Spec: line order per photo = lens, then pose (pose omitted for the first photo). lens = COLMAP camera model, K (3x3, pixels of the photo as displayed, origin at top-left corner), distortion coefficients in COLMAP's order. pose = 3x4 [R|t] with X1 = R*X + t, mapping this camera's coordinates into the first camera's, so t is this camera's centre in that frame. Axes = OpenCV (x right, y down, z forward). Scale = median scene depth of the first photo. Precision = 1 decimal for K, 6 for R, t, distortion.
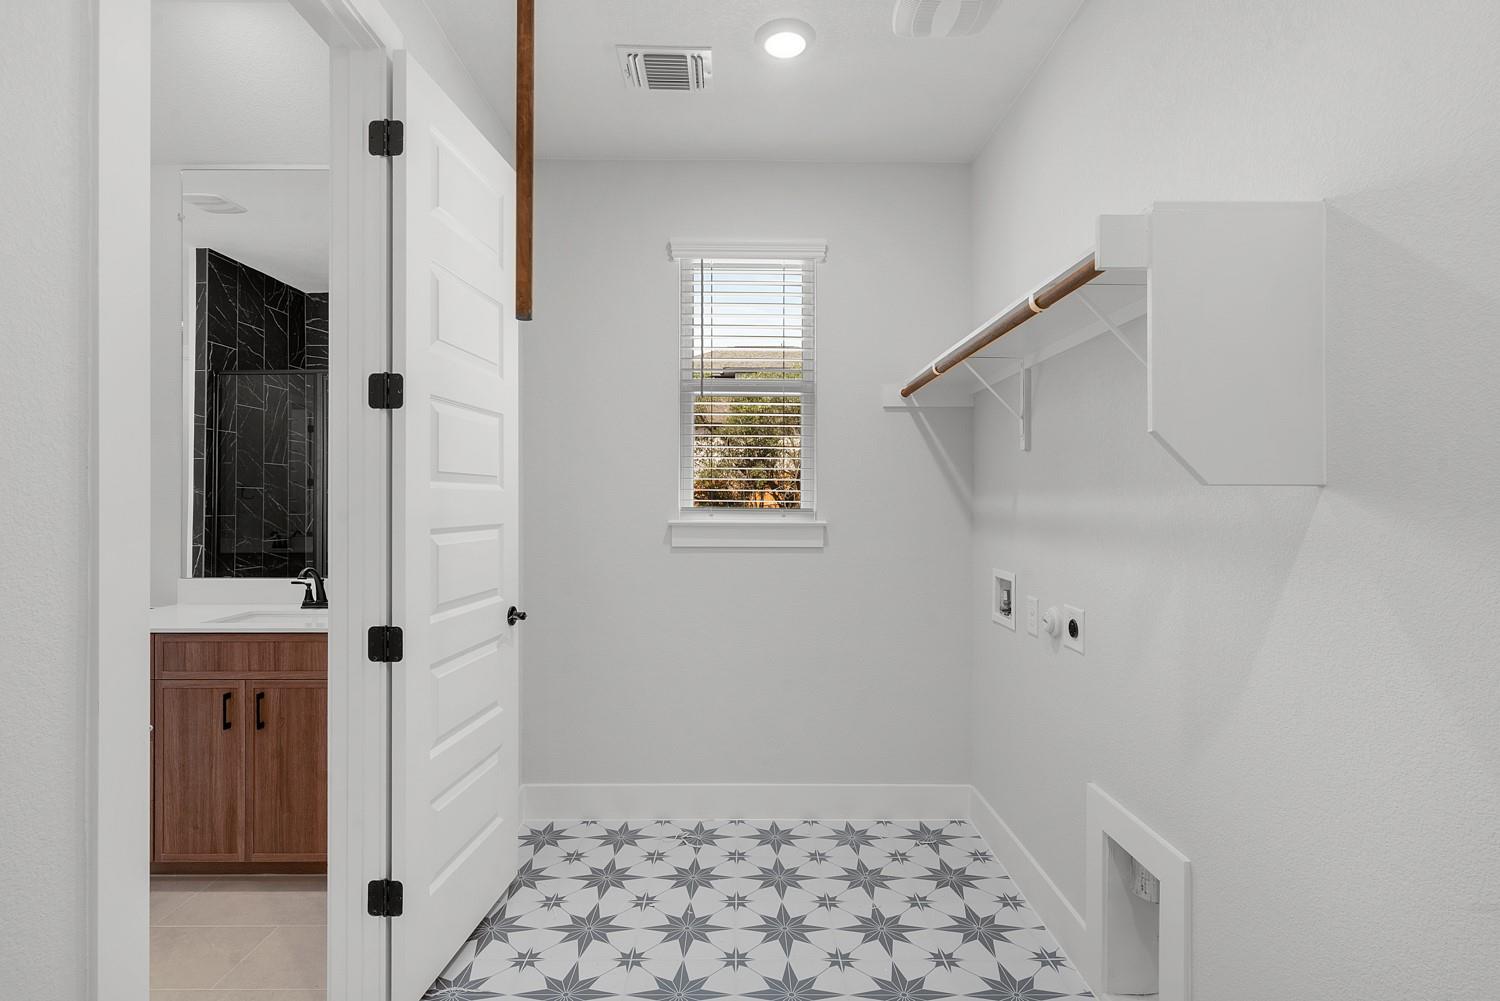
lens RADIAL K [[729.7, 0, 737.7], [0, 729.7, 498.5], [0, 0, 1]] dist [0.001595, -0.000359]
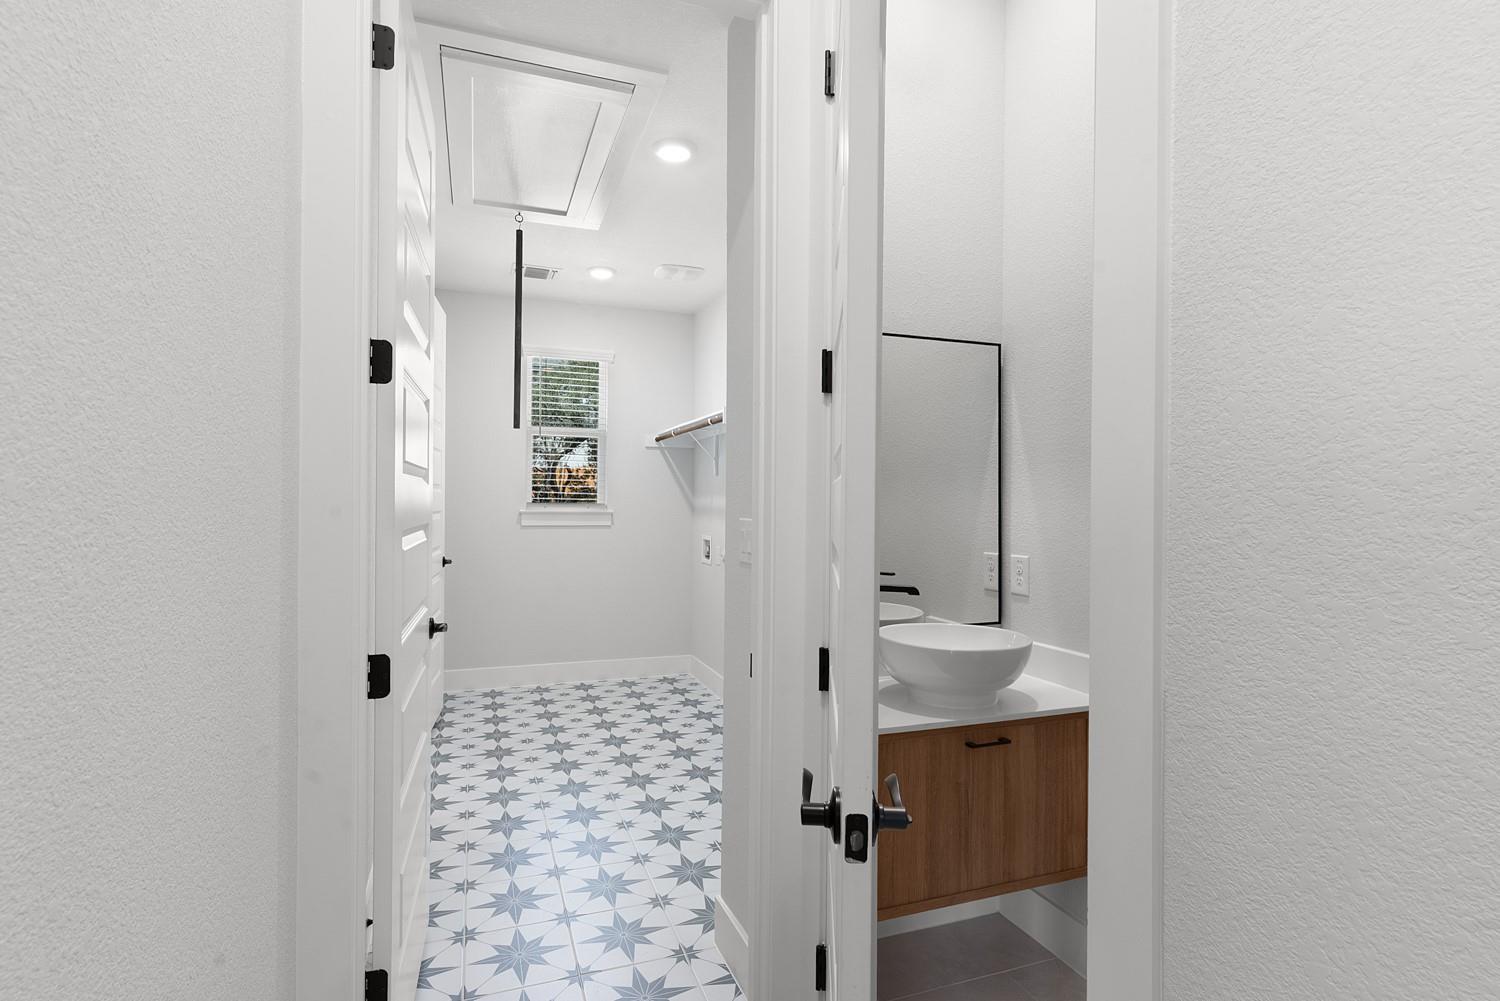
lens RADIAL K [[729.7, 0, 749.2], [0, 729.7, 497.3], [0, 0, 1]] dist [0.001595, -0.000359]
pose [[0.935603, 0.007575, 0.352972, -0.200062], [-0.008421, 0.999964, 0.000862, -0.005454], [-0.352953, -0.003779, 0.935633, -0.793376]]
